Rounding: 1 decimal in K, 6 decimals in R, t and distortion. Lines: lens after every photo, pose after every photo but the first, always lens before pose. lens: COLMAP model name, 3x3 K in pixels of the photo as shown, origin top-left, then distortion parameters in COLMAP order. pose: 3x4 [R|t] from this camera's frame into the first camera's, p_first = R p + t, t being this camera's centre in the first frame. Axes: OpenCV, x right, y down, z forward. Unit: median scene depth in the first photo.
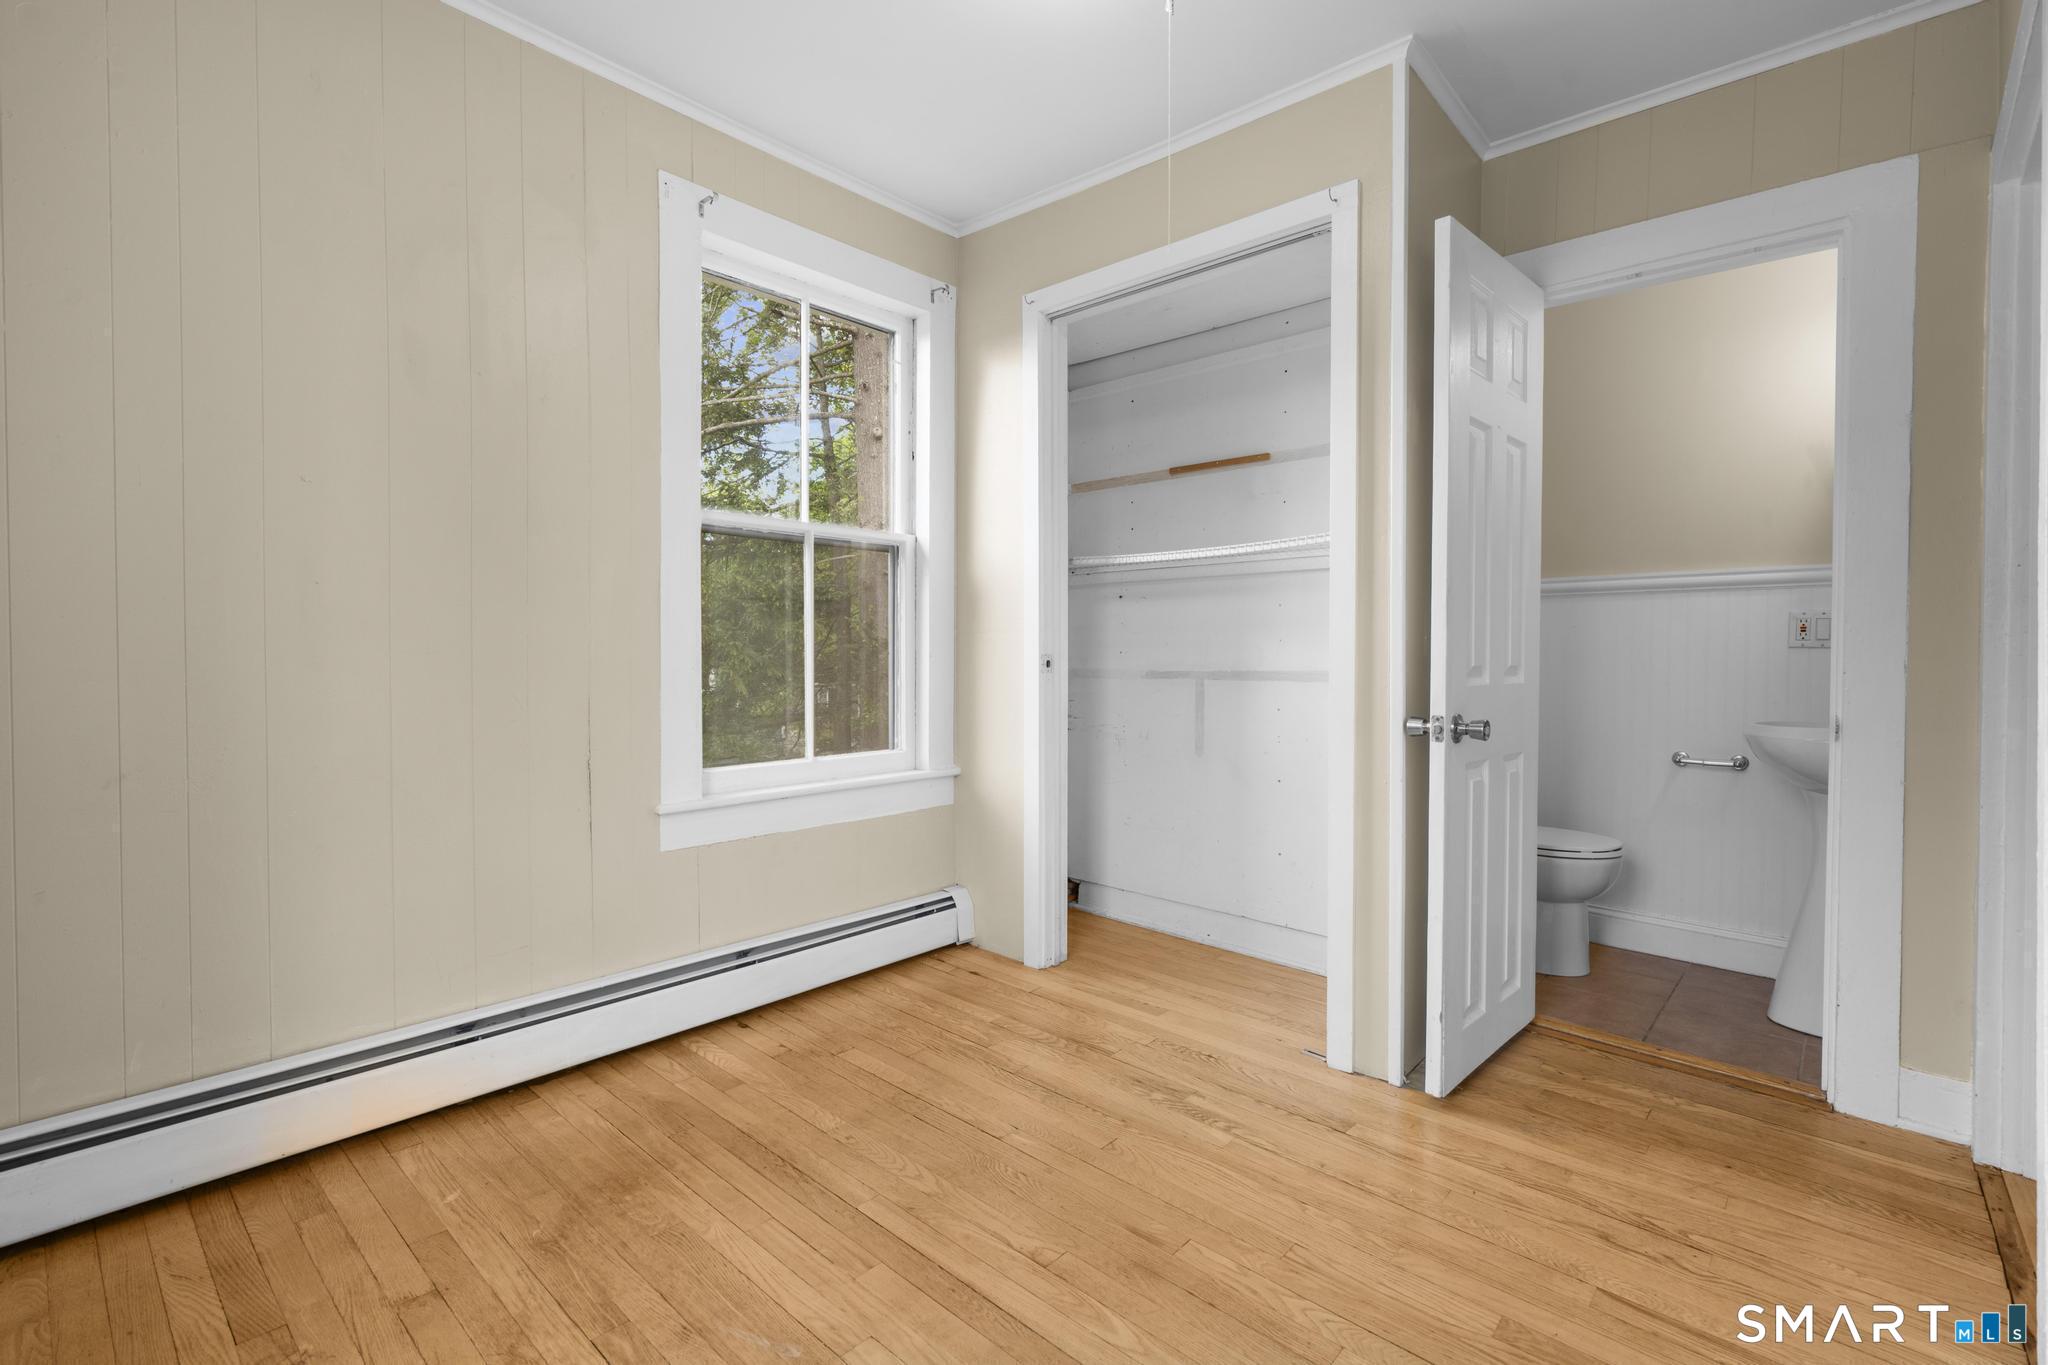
lens RADIAL K [[916.9, 0, 1014.2], [0, 916.9, 675.6], [0, 0, 1]] dist [0.001846, 0.000745]
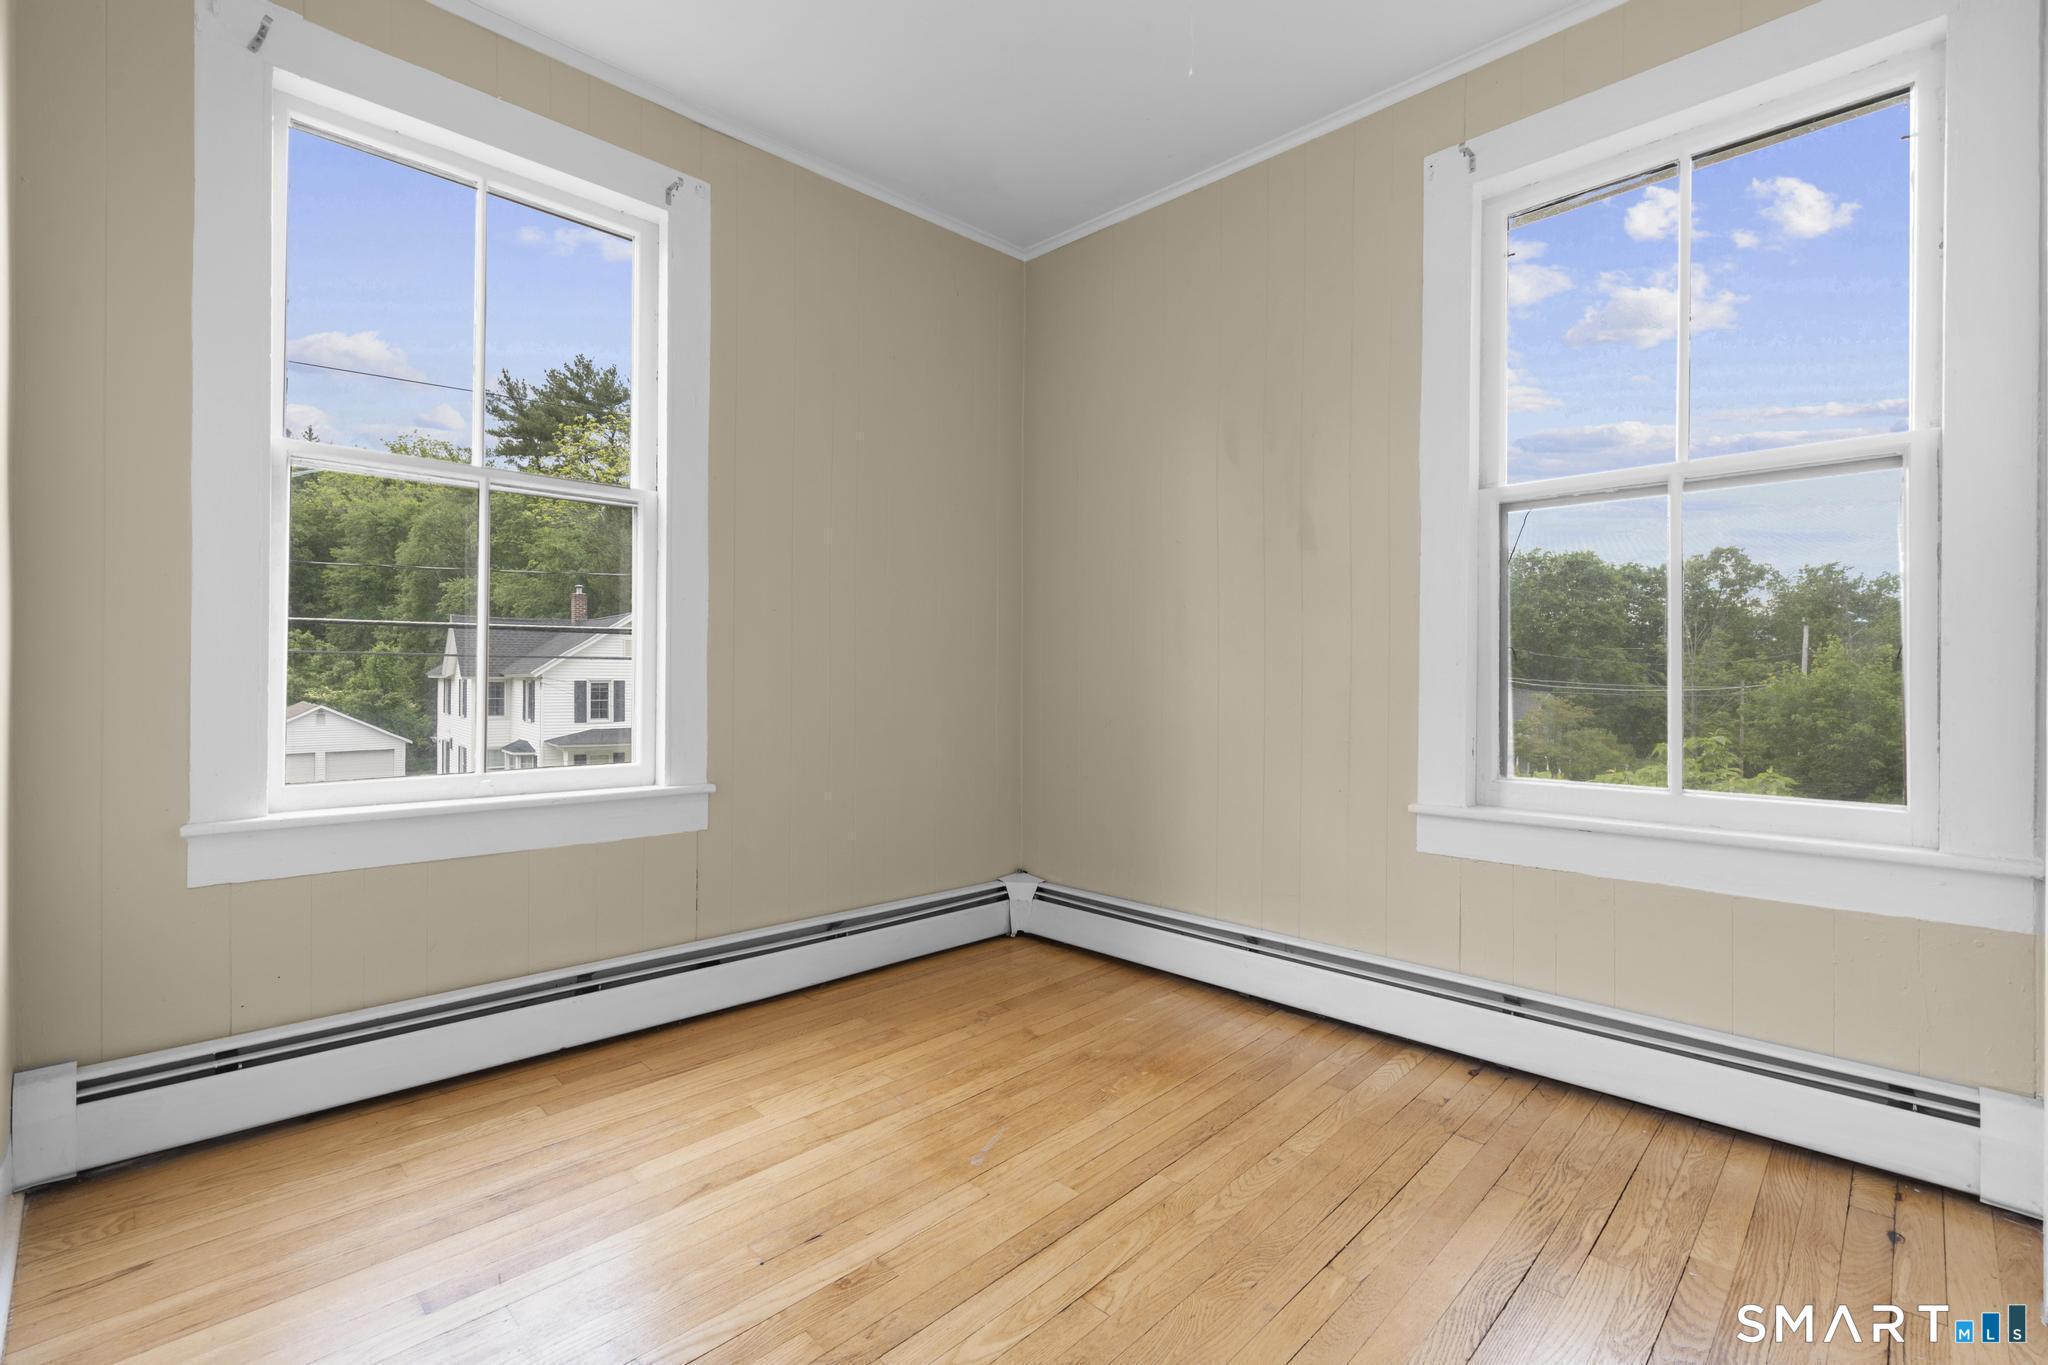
lens RADIAL K [[916.9, 0, 1014.2], [0, 916.9, 675.6], [0, 0, 1]] dist [0.001846, 0.000745]
pose [[-0.045377, -0.000293, -0.998970, 0.724952], [-0.020036, 0.999799, 0.000617, 0.015445], [0.998769, 0.020044, -0.045374, 0.727018]]
